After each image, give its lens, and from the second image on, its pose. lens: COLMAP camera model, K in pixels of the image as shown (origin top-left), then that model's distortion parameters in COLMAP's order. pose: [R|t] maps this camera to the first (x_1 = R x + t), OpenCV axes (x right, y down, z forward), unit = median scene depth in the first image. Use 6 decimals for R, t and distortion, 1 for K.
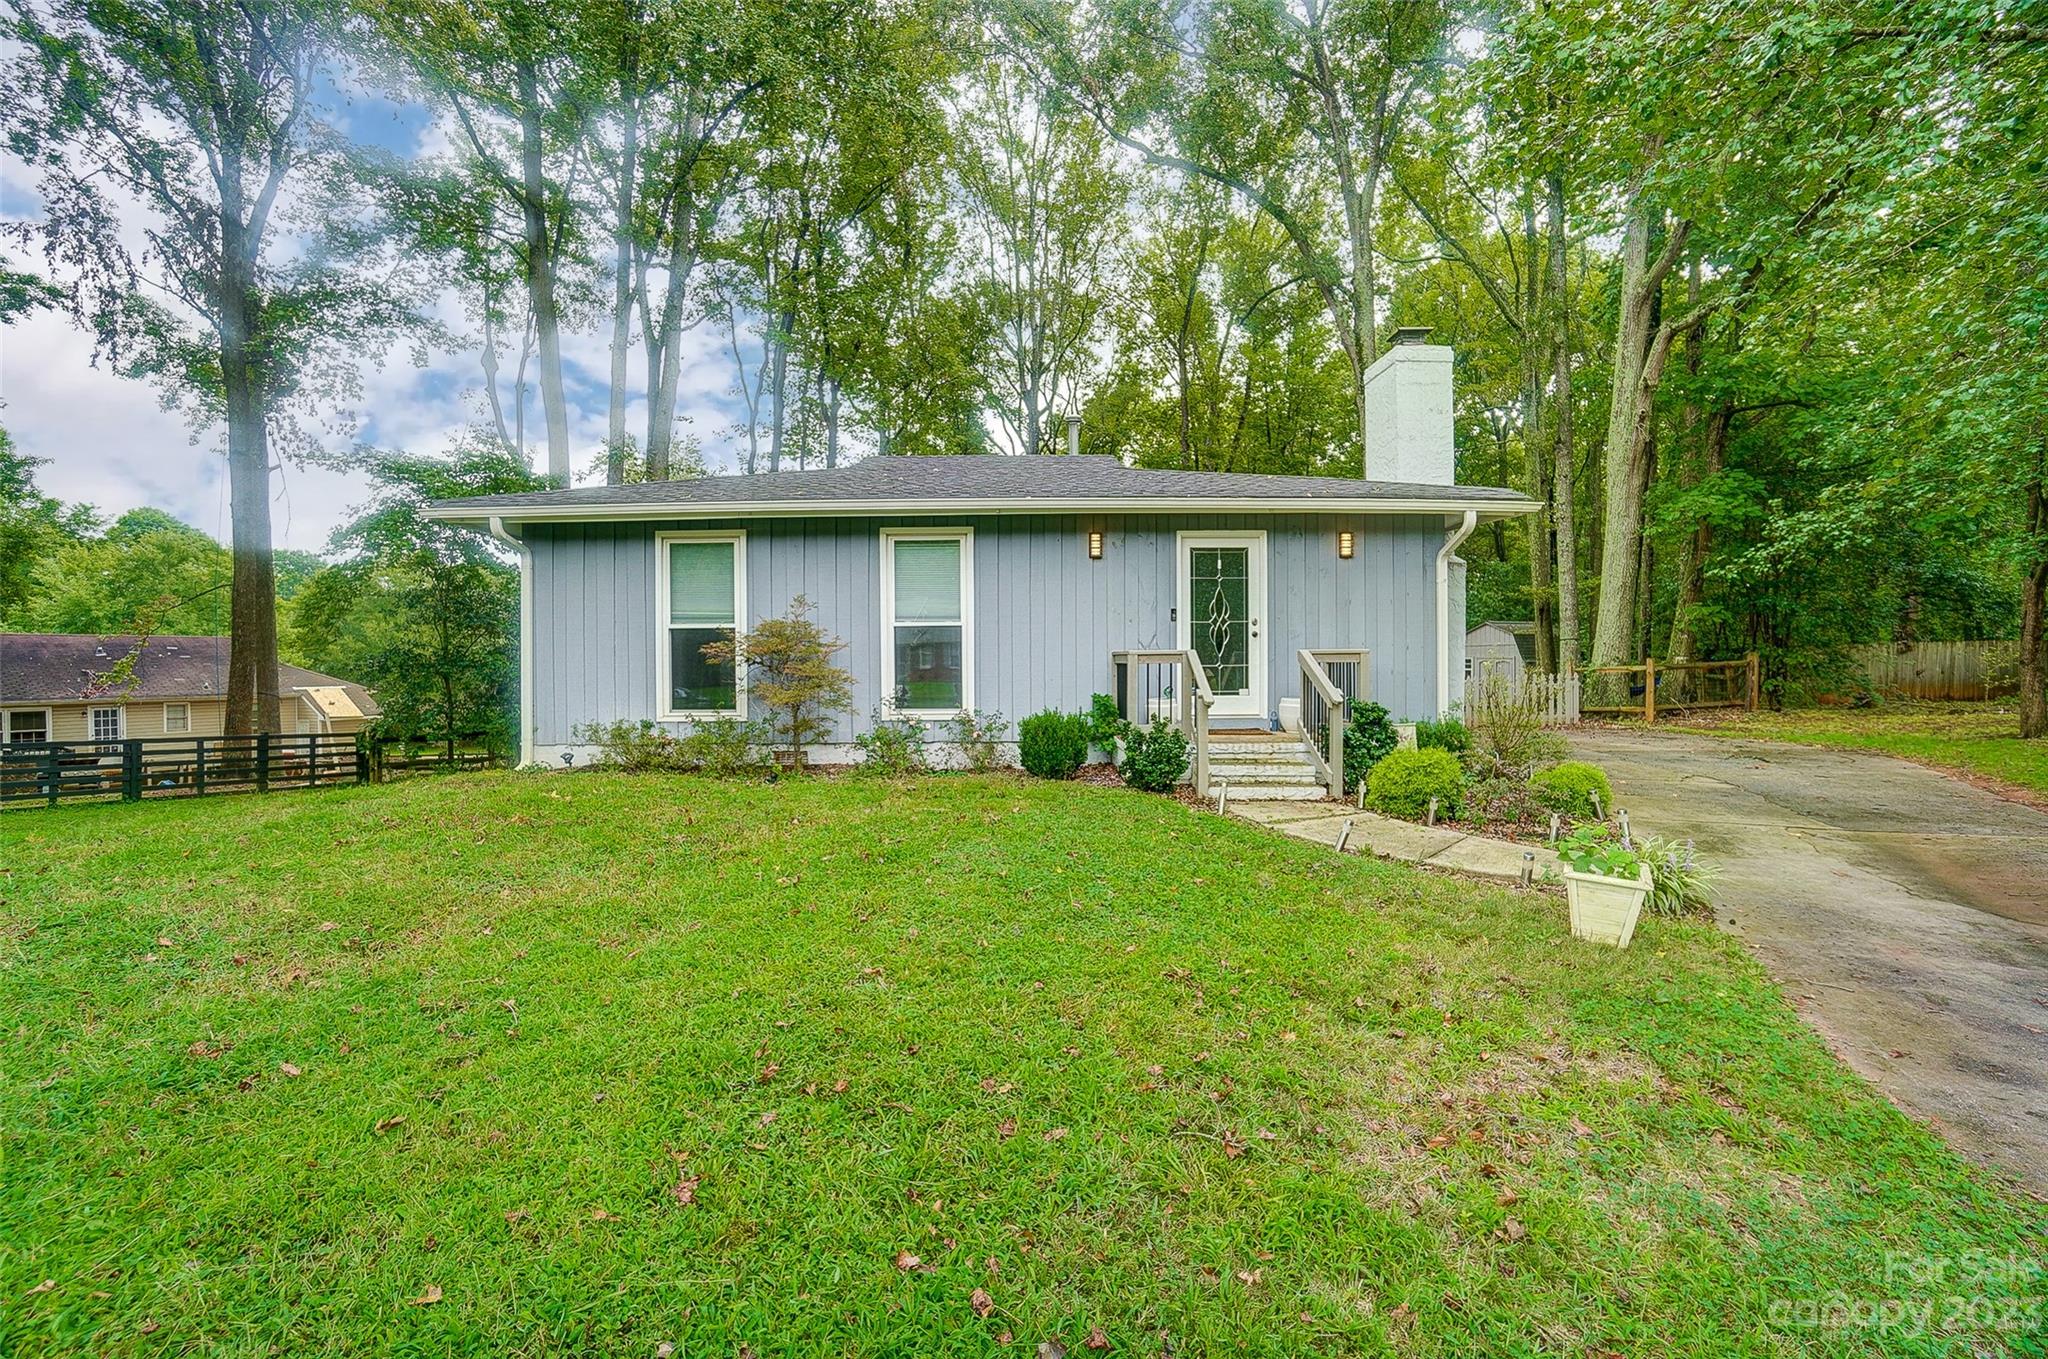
lens RADIAL K [[898.6, 0, 1008.9], [0, 898.6, 676.1], [0, 0, 1]] dist [-0.063695, 0.022856]
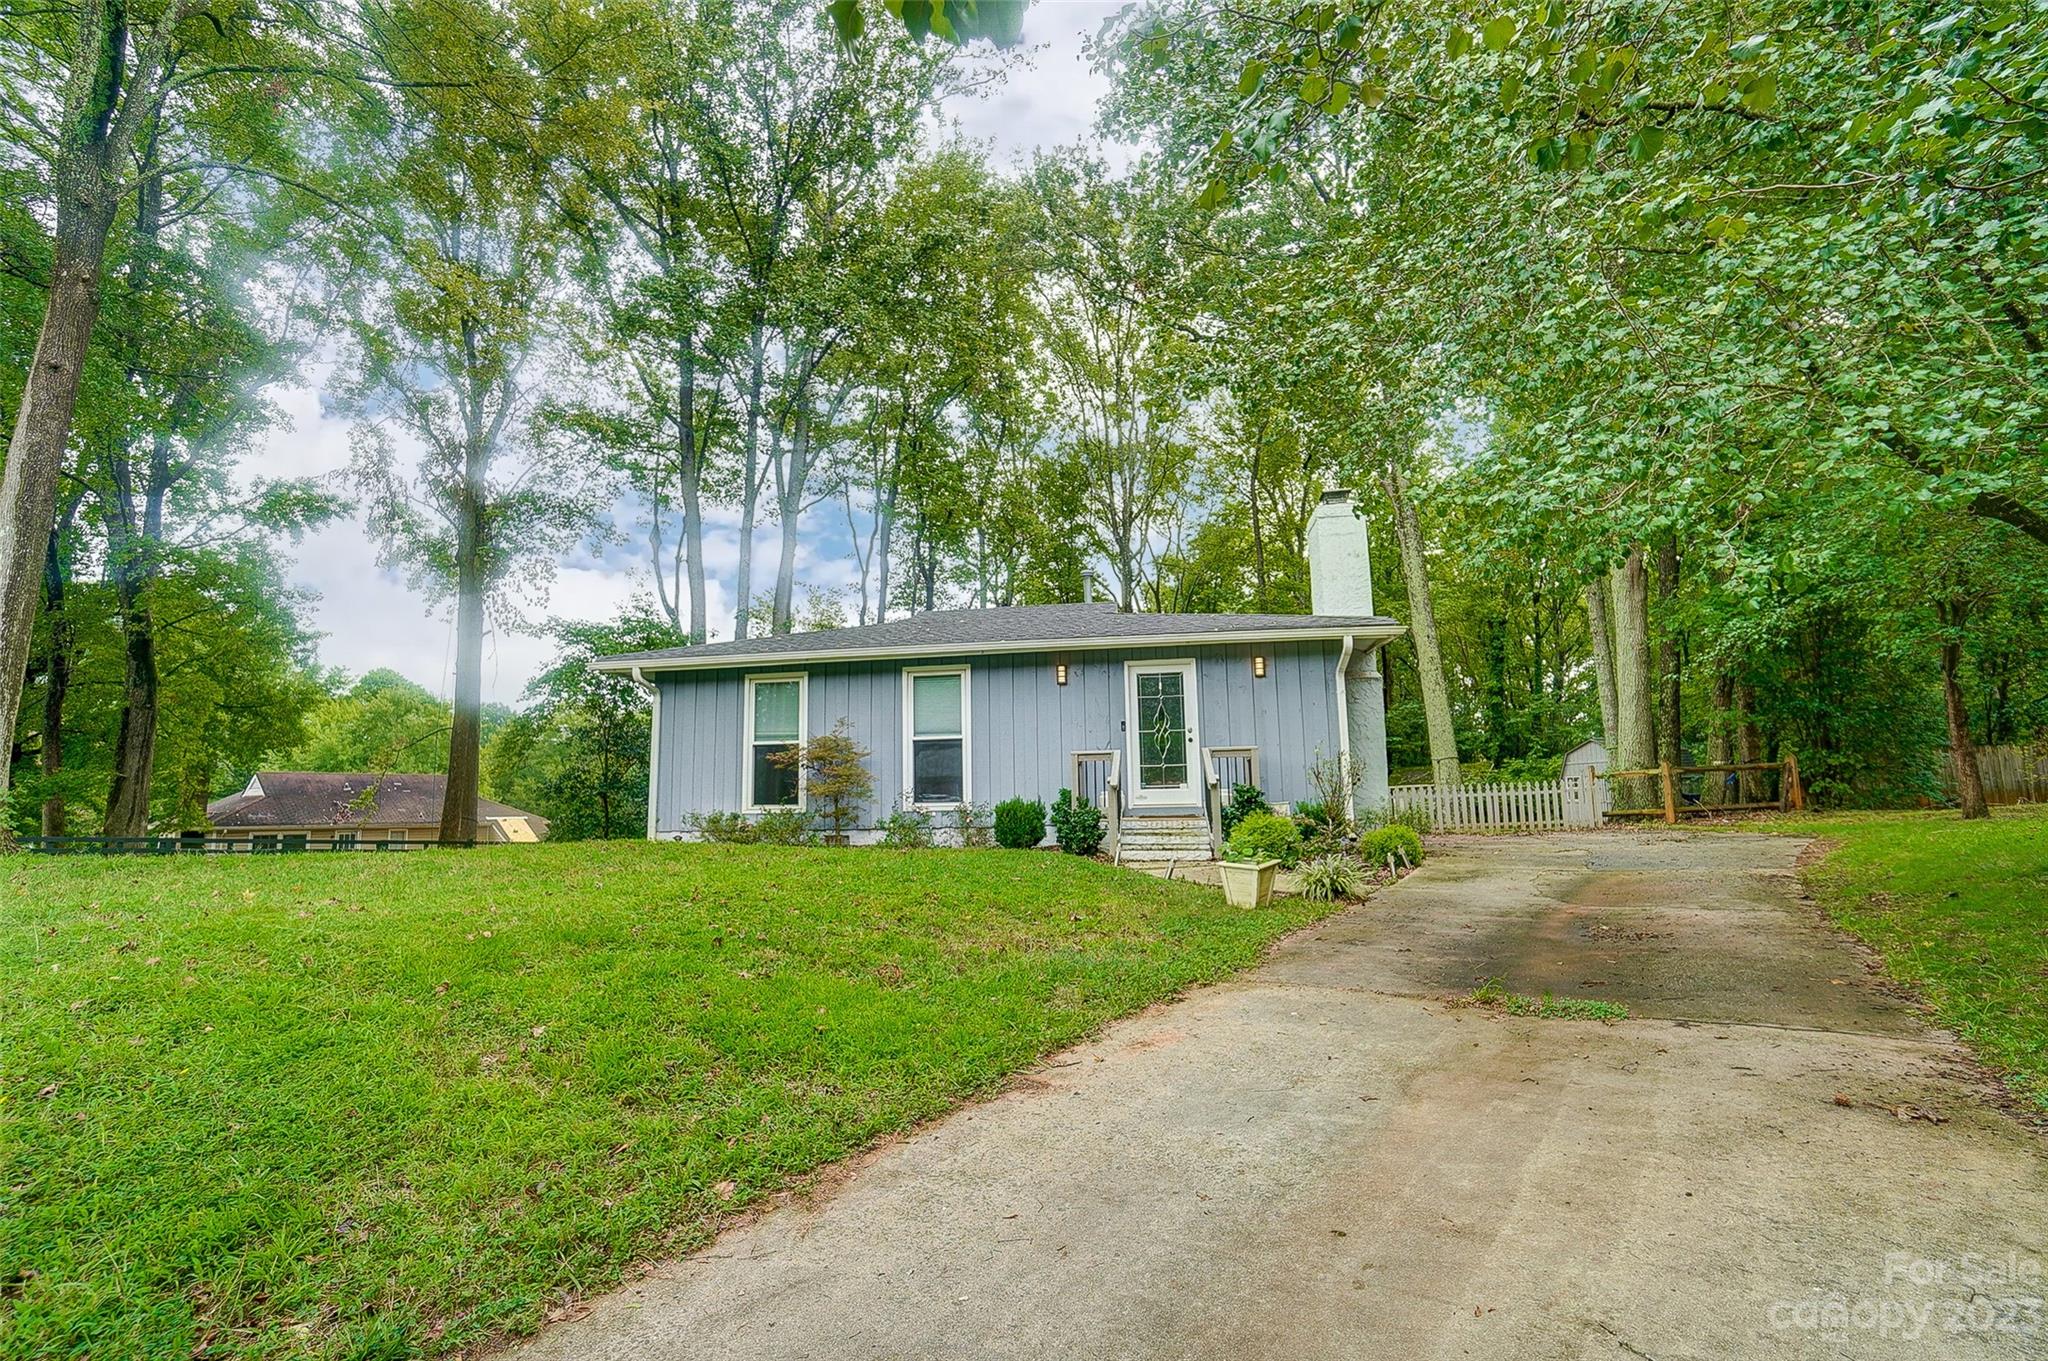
lens RADIAL K [[931.2, 0, 1014.0], [0, 931.2, 677.0], [0, 0, 1]] dist [-0.073758, 0.030807]
pose [[0.986622, -0.033574, -0.159532, 0.166371], [0.009000, 0.988289, -0.152328, 0.043265], [0.162778, 0.148854, 0.975370, -0.227955]]
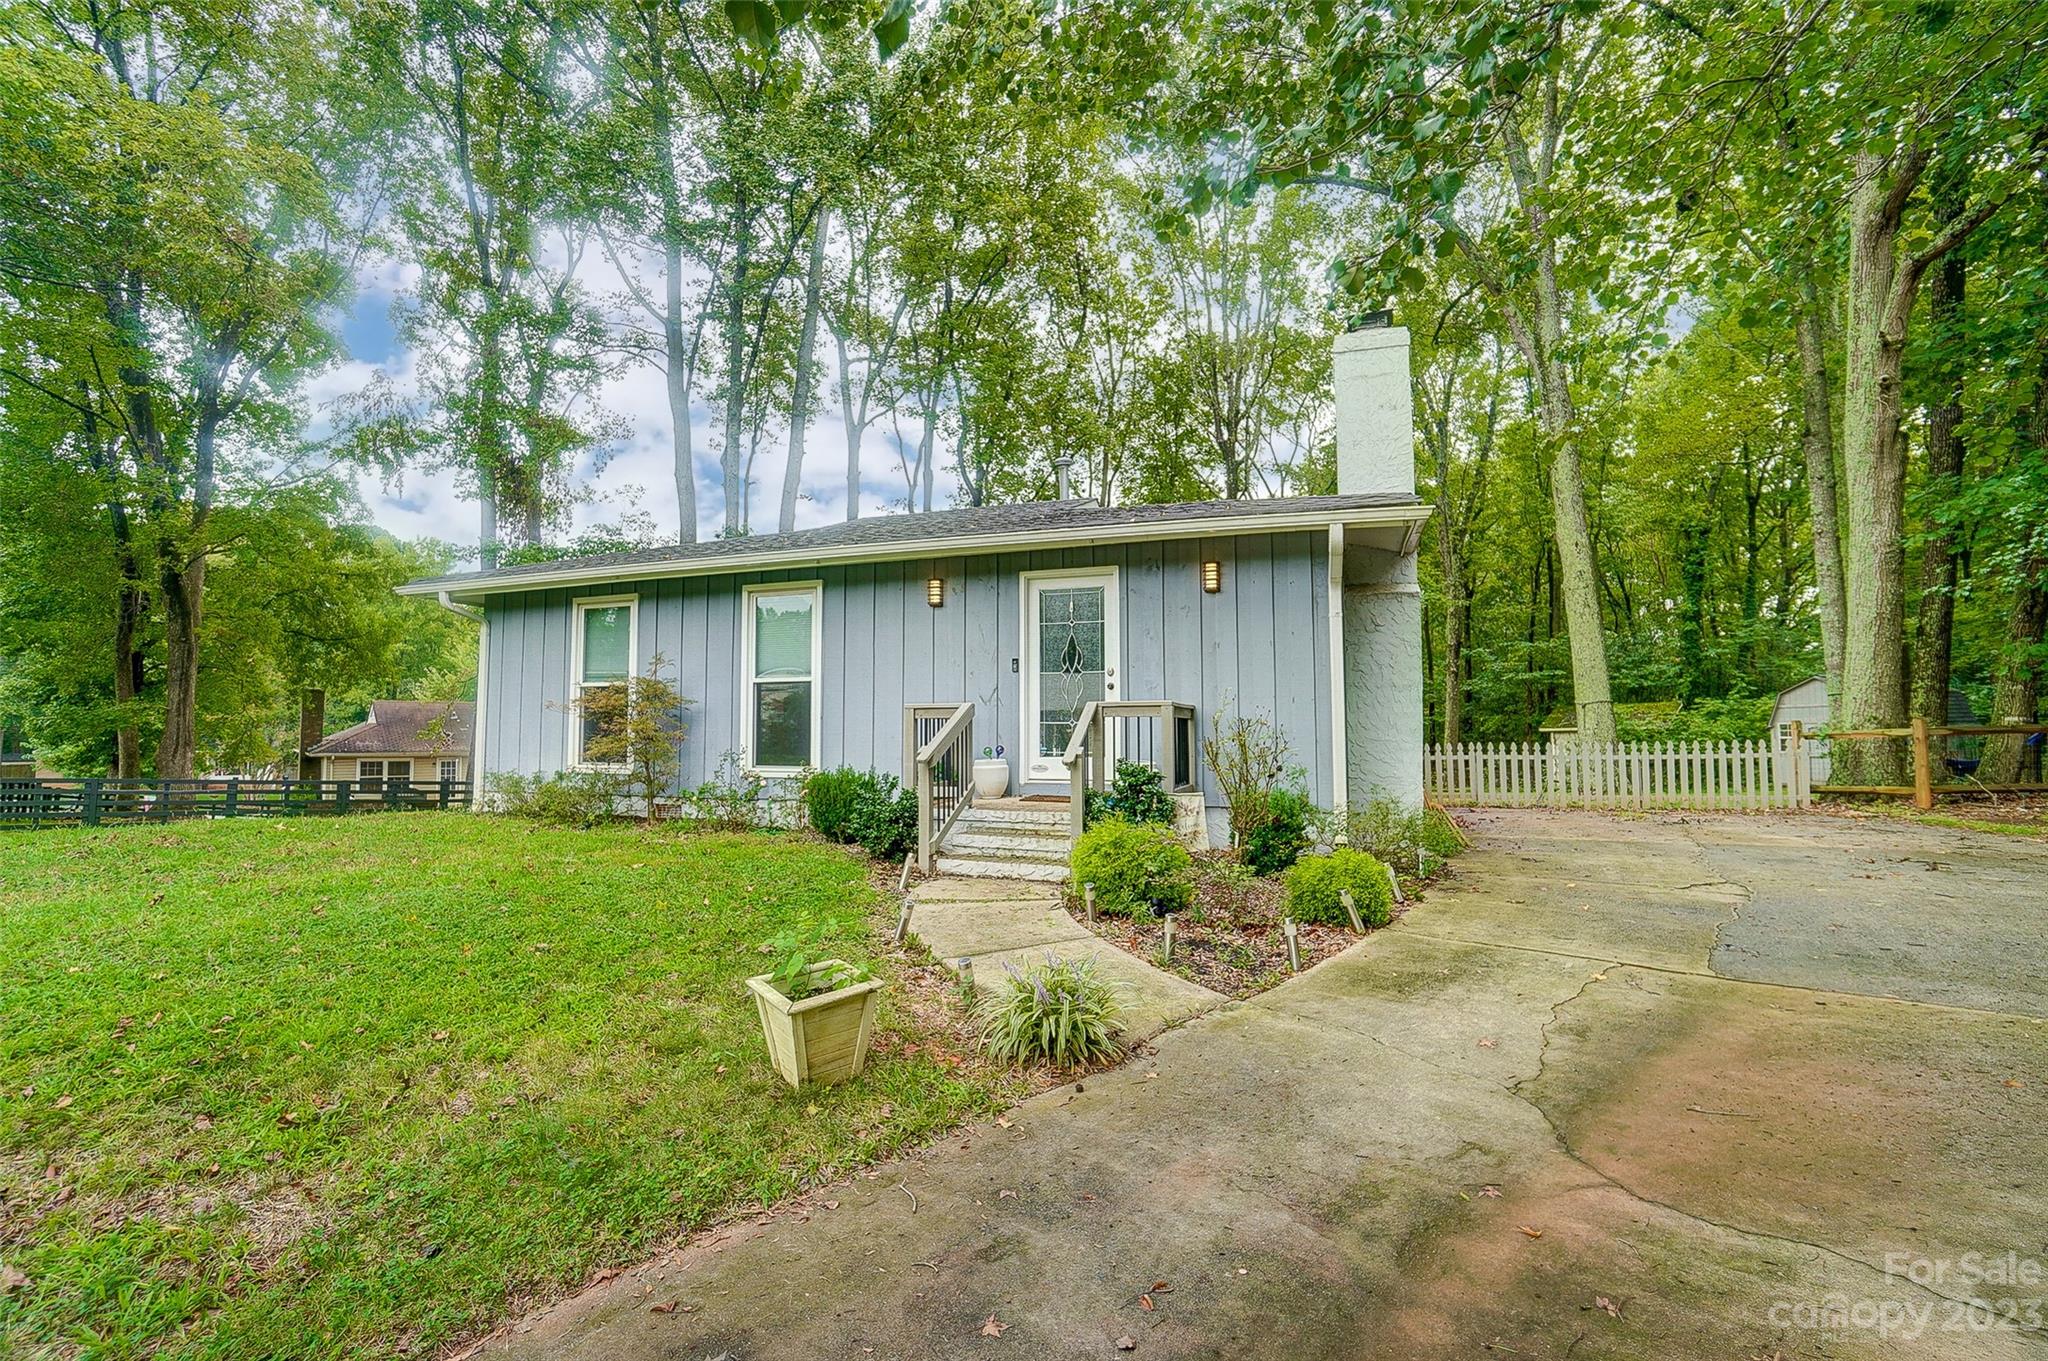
lens RADIAL K [[912.6, 0, 1019.7], [0, 912.6, 678.2], [0, 0, 1]] dist [-0.063924, 0.023331]
pose [[0.941386, -0.014786, -0.337006, 0.336813], [-0.010099, 0.997356, -0.071968, 0.006606], [0.337179, 0.071153, 0.938748, 0.102258]]
